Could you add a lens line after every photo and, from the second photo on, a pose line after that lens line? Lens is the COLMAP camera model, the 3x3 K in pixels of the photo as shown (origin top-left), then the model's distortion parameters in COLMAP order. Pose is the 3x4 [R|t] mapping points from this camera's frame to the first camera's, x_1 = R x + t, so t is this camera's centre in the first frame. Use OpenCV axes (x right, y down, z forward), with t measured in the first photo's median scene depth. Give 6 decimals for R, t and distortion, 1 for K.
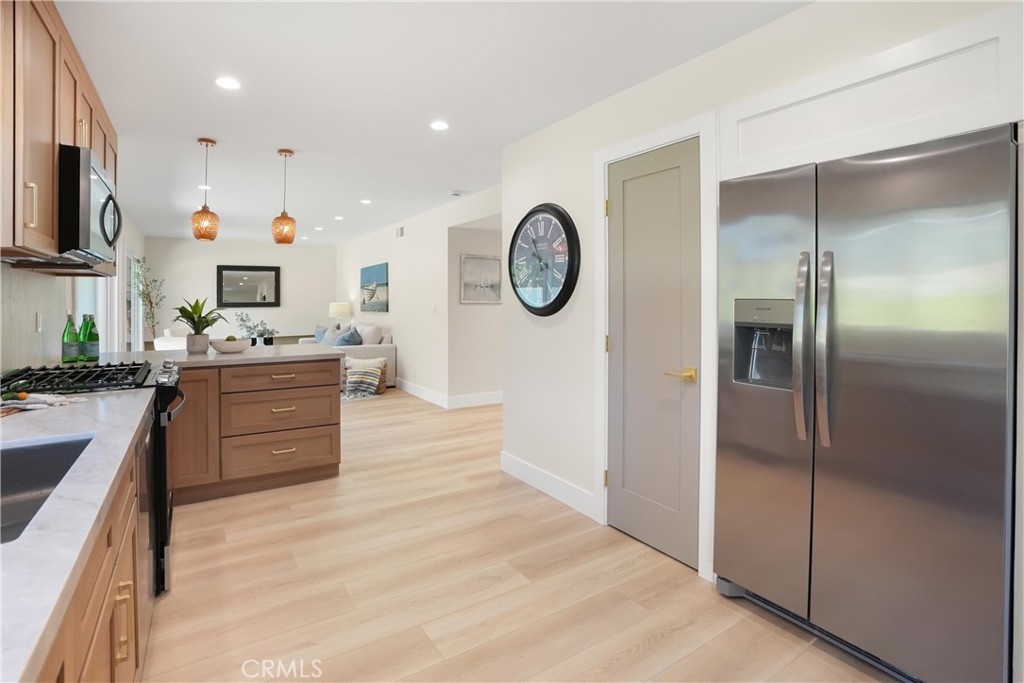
lens RADIAL K [[494.5, 0, 530.3], [0, 494.5, 301.3], [0, 0, 1]] dist [-0.067132, 0.017573]
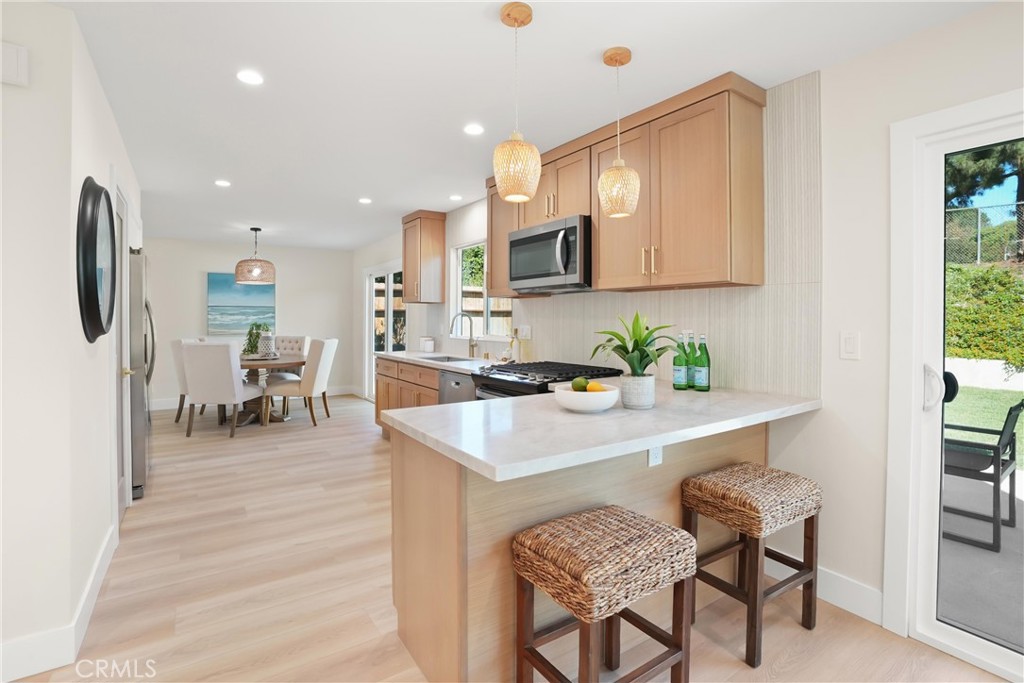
lens RADIAL K [[494.5, 0, 516.1], [0, 494.5, 324.8], [0, 0, 1]] dist [-0.067132, 0.017573]
pose [[-0.999768, -0.001267, 0.021500, -0.668643], [-0.000950, 0.999891, 0.014750, -0.002796], [-0.021516, 0.014726, -0.999660, 1.896439]]
